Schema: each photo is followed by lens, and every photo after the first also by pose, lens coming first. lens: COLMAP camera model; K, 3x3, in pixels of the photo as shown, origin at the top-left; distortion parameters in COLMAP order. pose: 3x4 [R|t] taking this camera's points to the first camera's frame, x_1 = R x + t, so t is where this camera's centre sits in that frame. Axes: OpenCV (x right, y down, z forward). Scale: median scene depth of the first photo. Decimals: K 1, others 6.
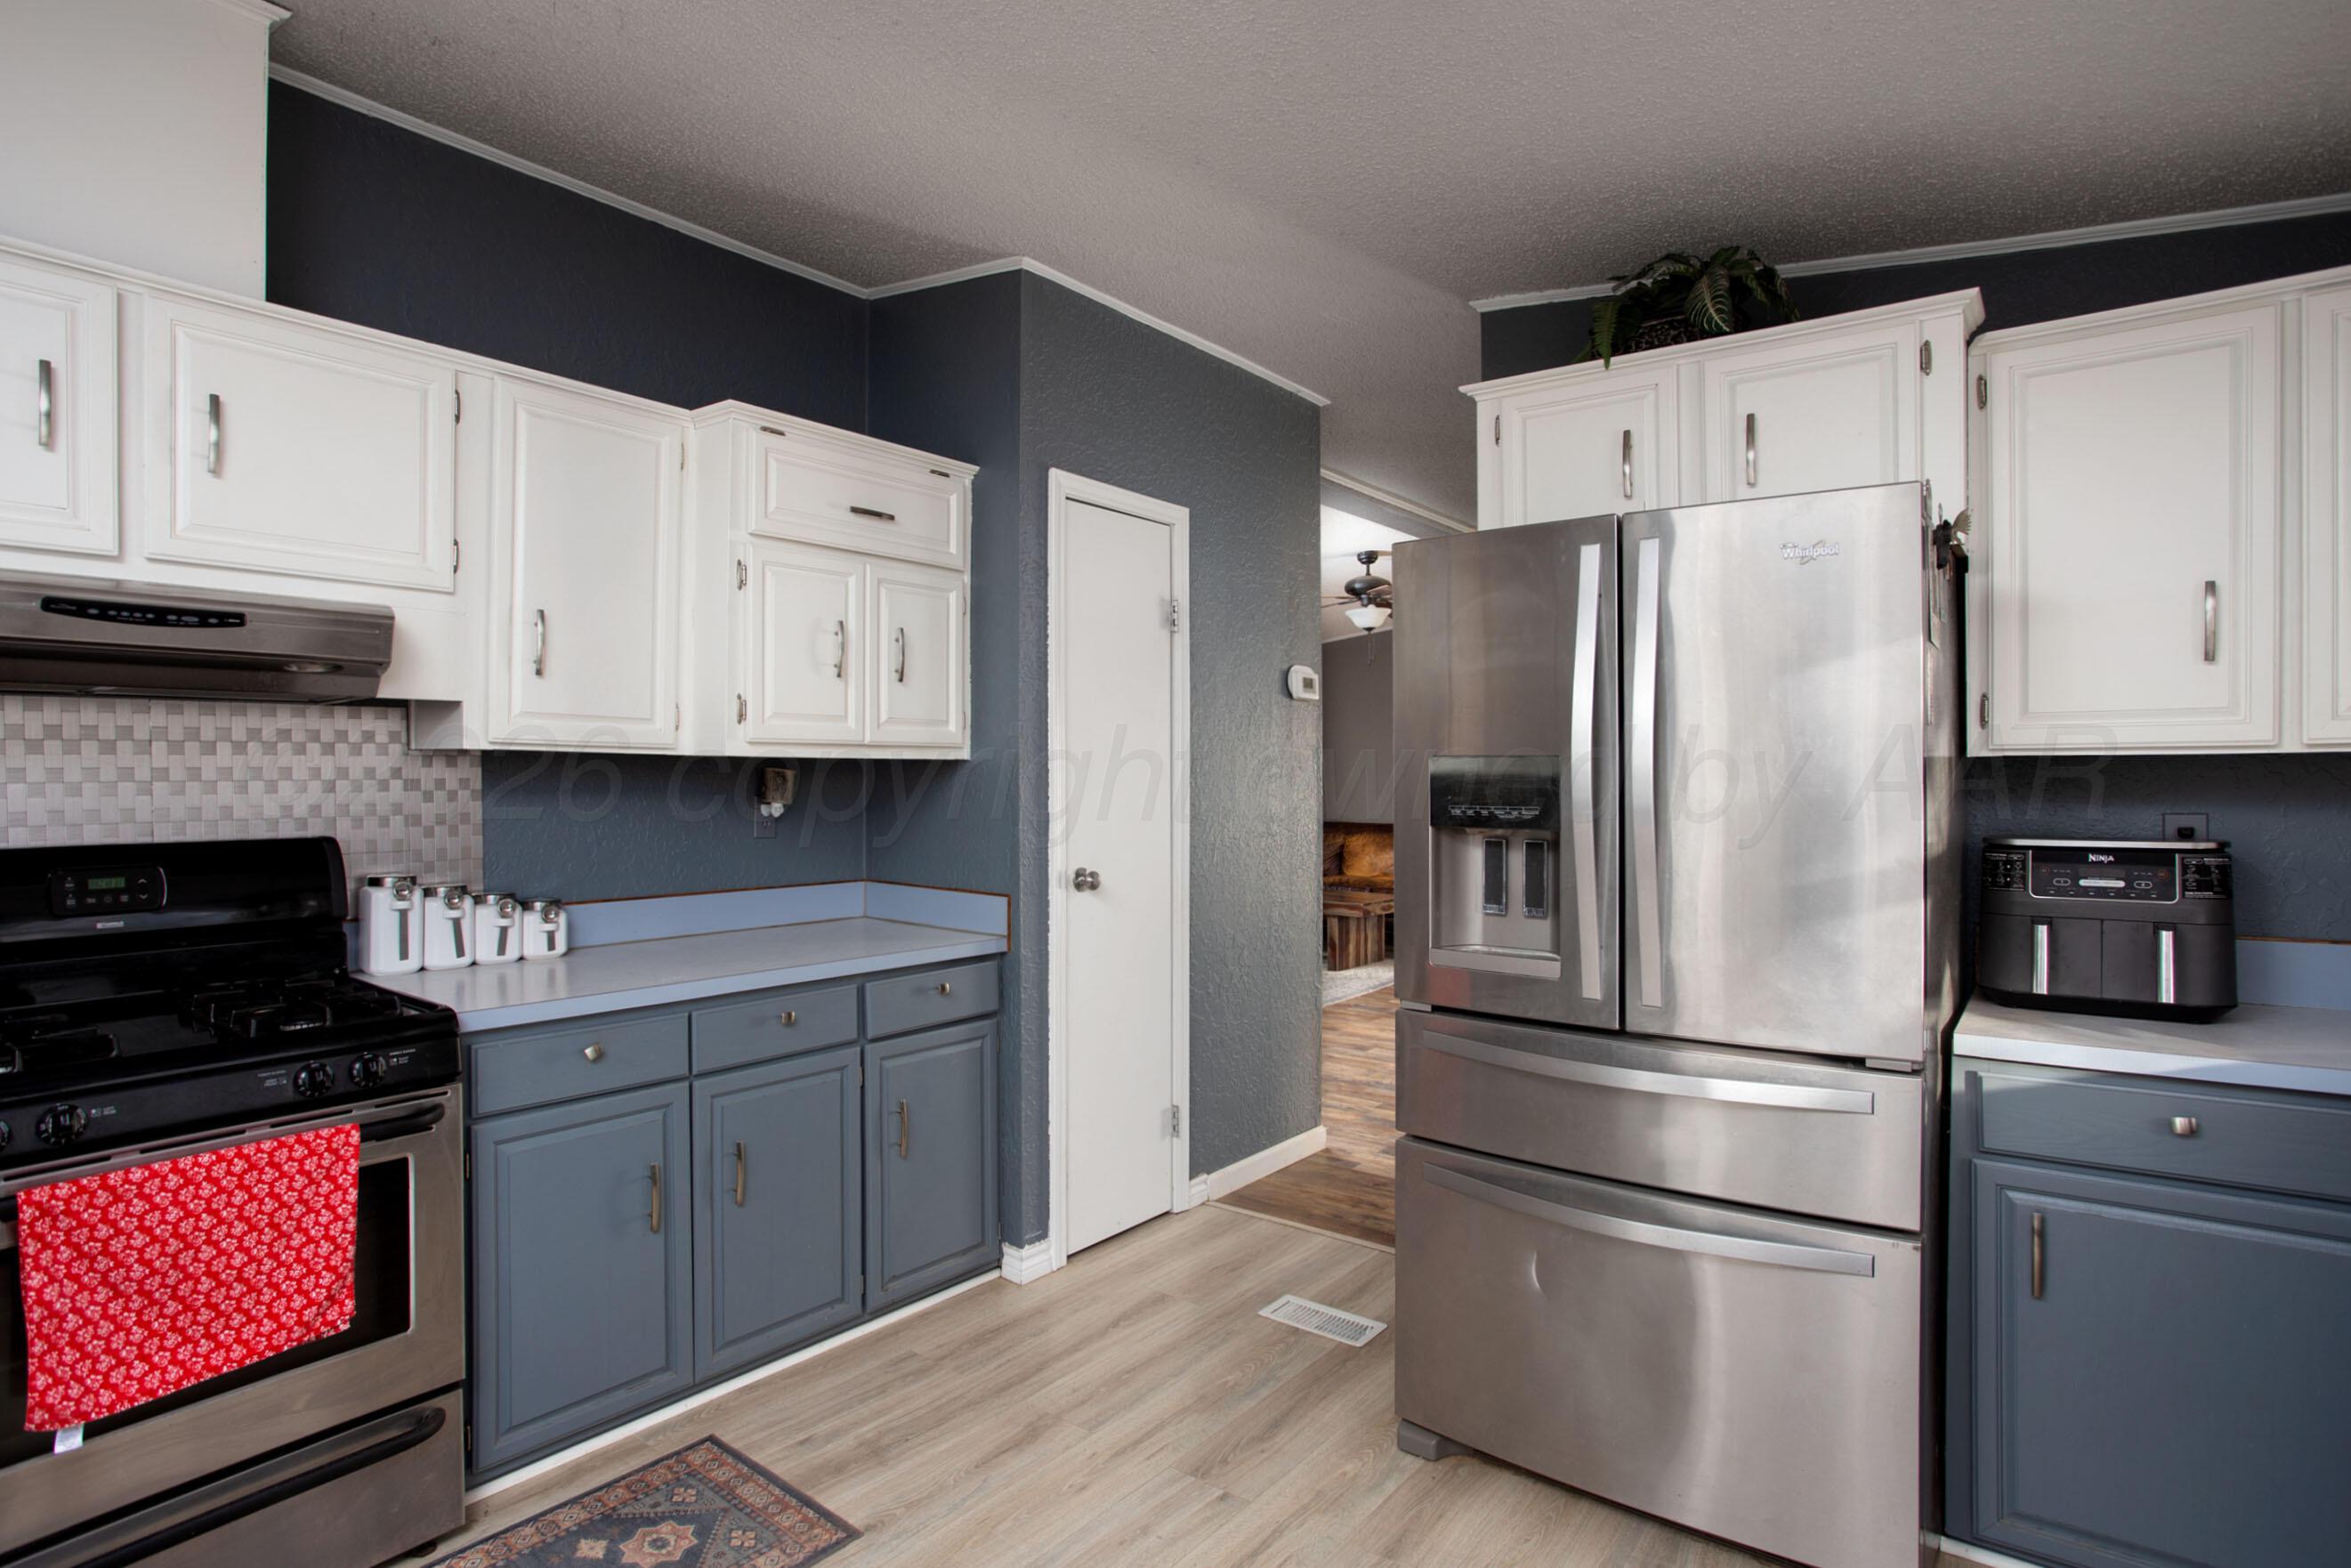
lens RADIAL K [[1256.1, 0, 1183.8], [0, 1256.1, 772.1], [0, 0, 1]] dist [-0.037031, 0.009892]
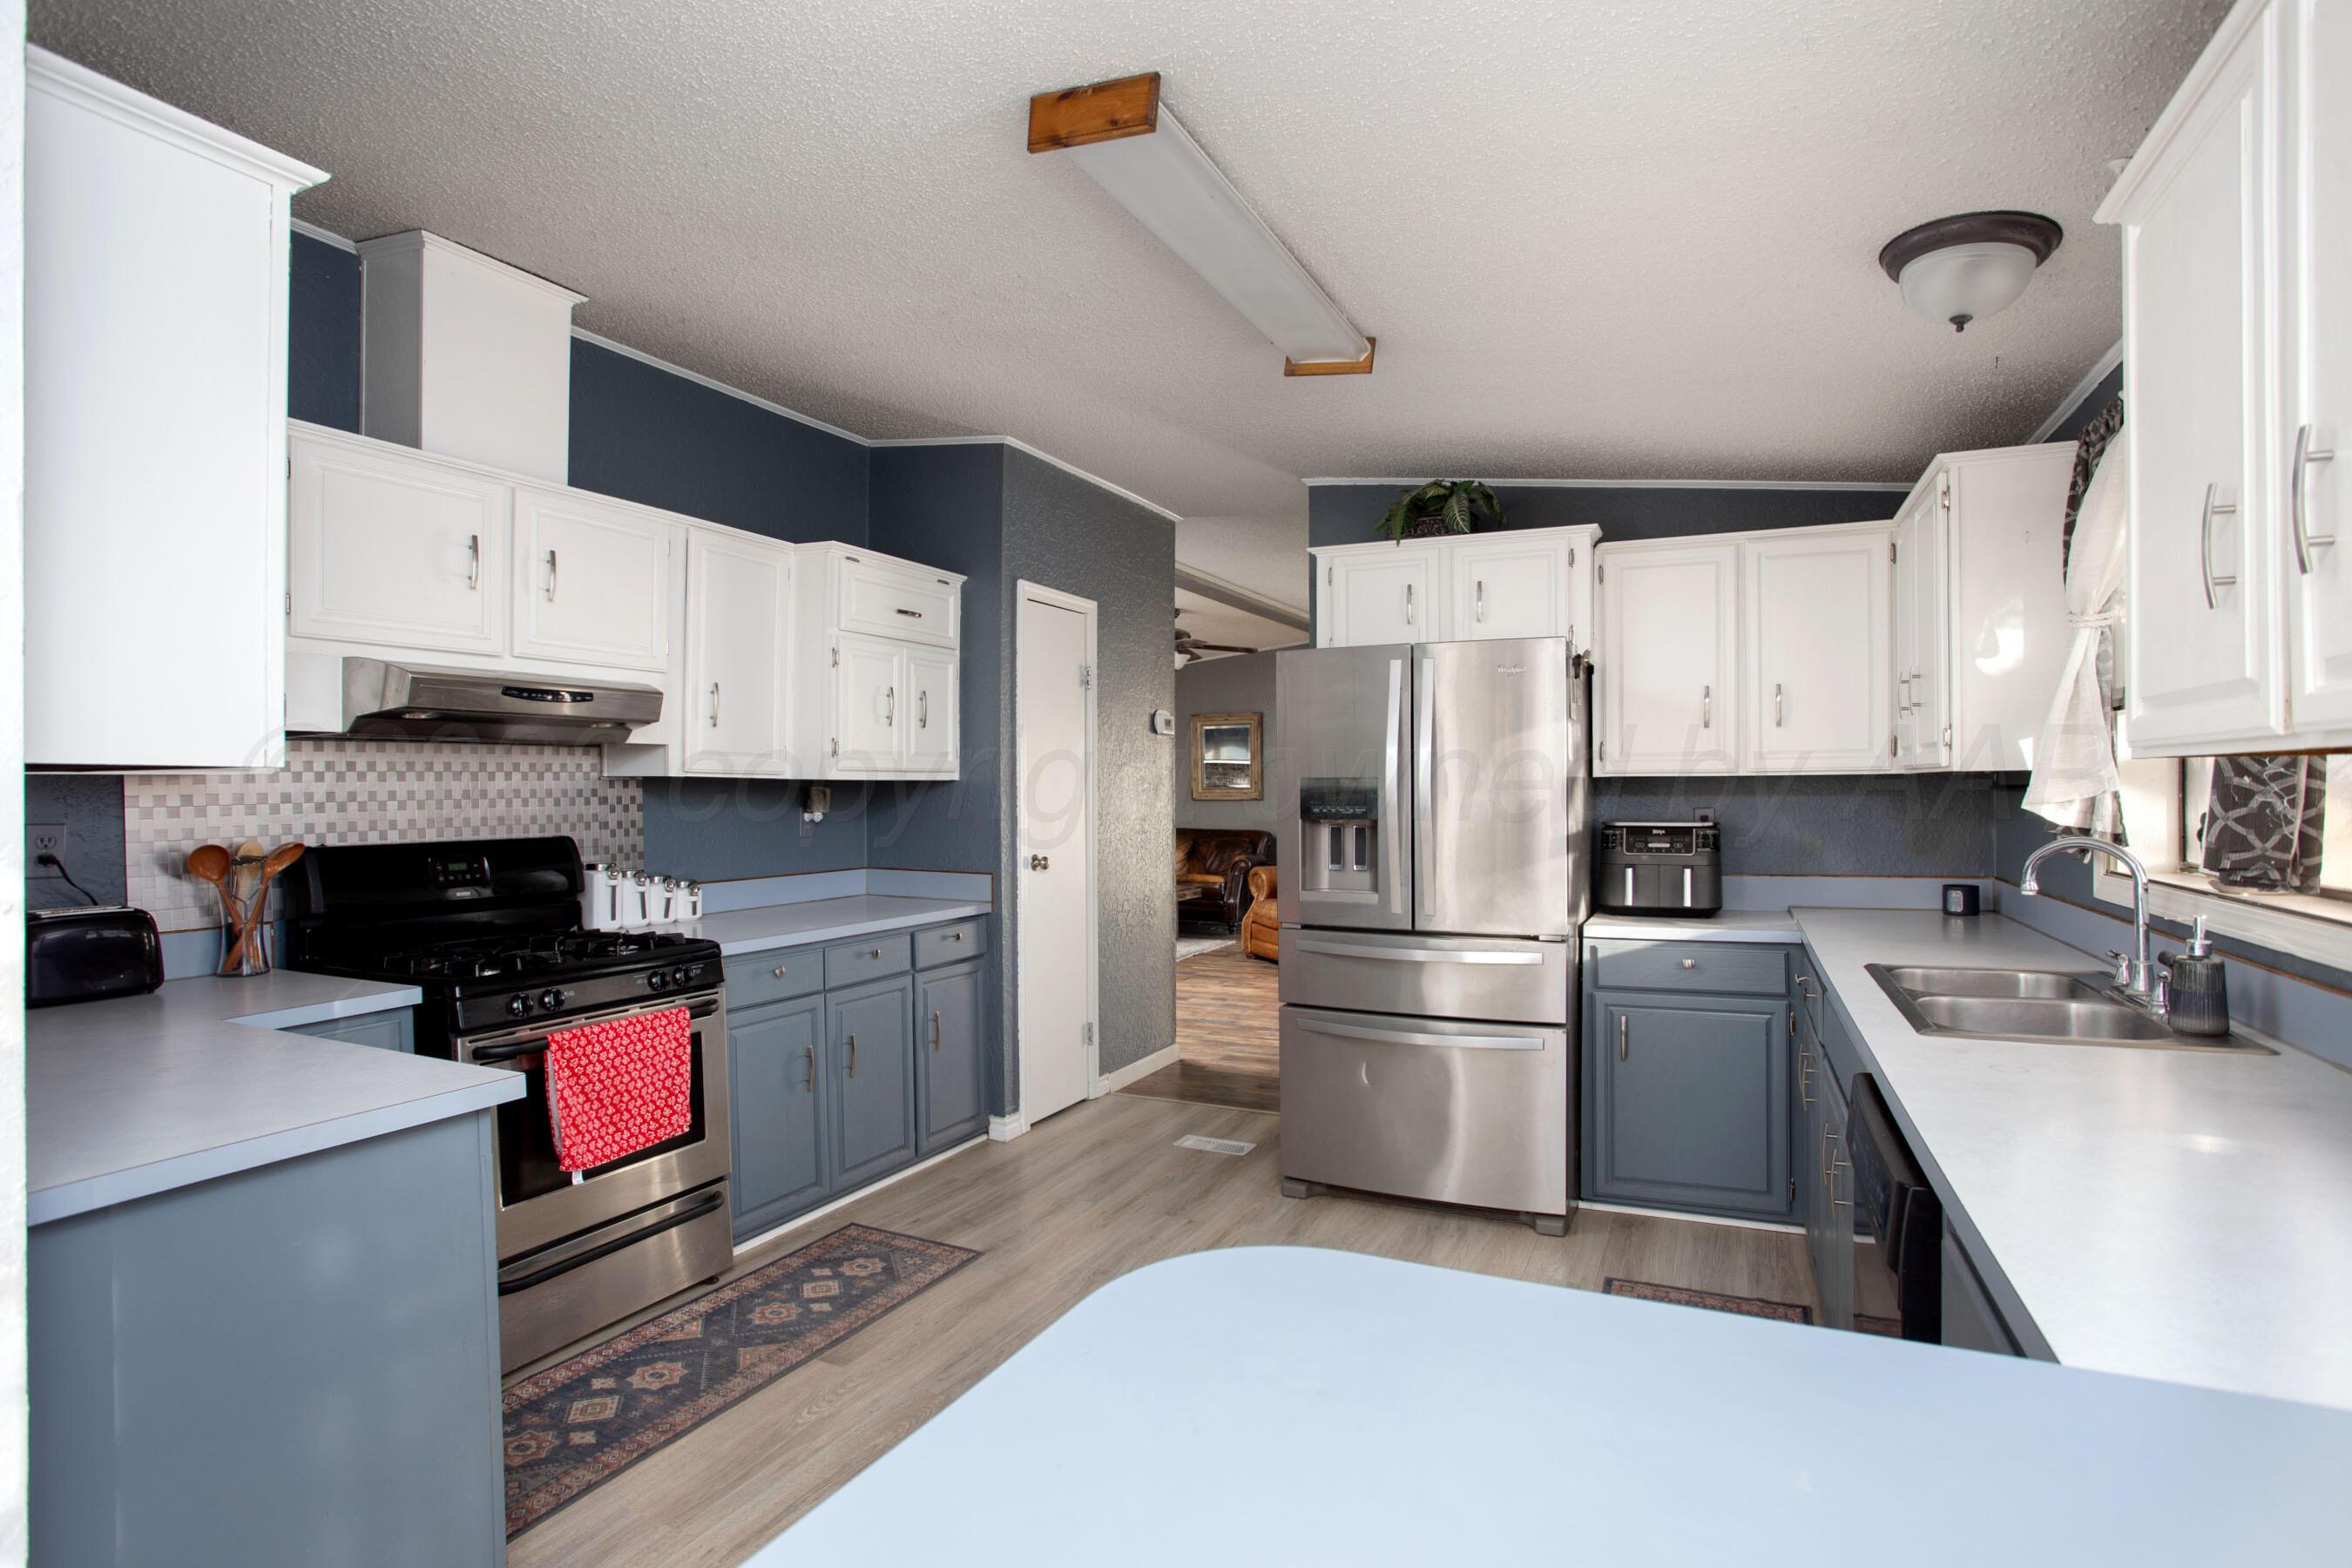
lens RADIAL K [[1154.1, 0, 1170.1], [0, 1154.1, 798.6], [0, 0, 1]] dist [-0.037894, 0.006441]
pose [[0.983784, -0.008235, 0.179170, -0.241720], [0.006387, 0.999920, 0.010887, -0.002845], [-0.179245, -0.009566, 0.983758, -0.472233]]
